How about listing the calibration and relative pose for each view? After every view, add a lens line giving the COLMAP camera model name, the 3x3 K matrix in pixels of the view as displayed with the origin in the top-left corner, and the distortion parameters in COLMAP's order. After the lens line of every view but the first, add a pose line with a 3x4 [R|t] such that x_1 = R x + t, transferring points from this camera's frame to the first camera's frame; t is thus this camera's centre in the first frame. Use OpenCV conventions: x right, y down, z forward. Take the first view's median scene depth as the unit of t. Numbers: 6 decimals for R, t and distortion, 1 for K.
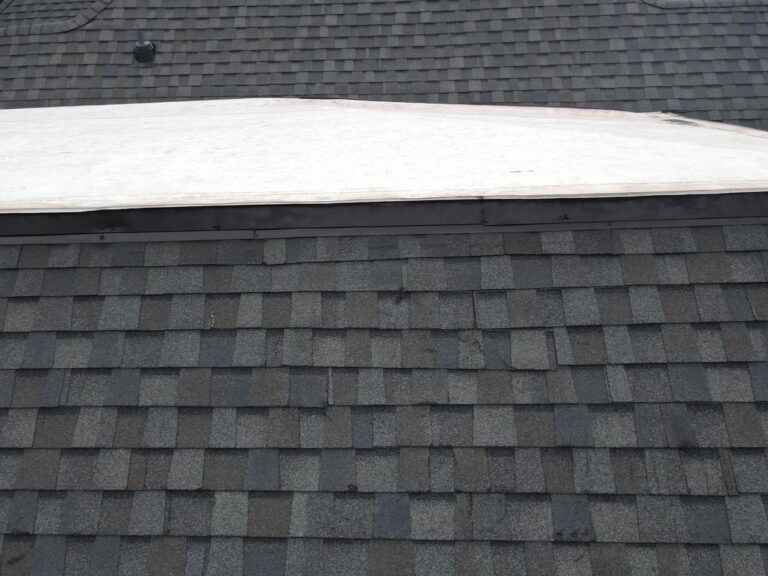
lens RADIAL K [[557.9, 0, 374.2], [0, 557.9, 296.3], [0, 0, 1]] dist [0.012451, -0.002760]
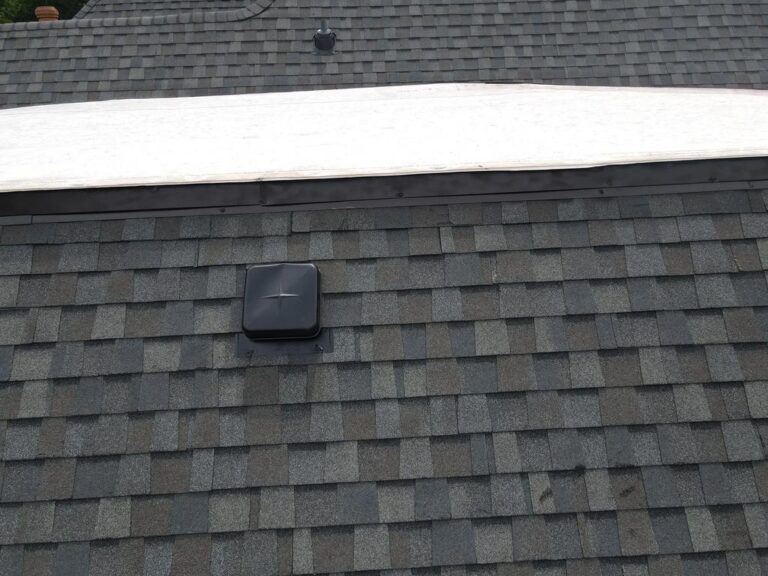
lens RADIAL K [[560.1, 0, 385.5], [0, 560.1, 289.6], [0, 0, 1]] dist [0.012462, 0.003395]
pose [[0.997368, -0.031409, 0.065344, -0.397982], [0.032366, 0.999383, -0.013644, 0.032681], [-0.064875, 0.015723, 0.997770, -0.009682]]
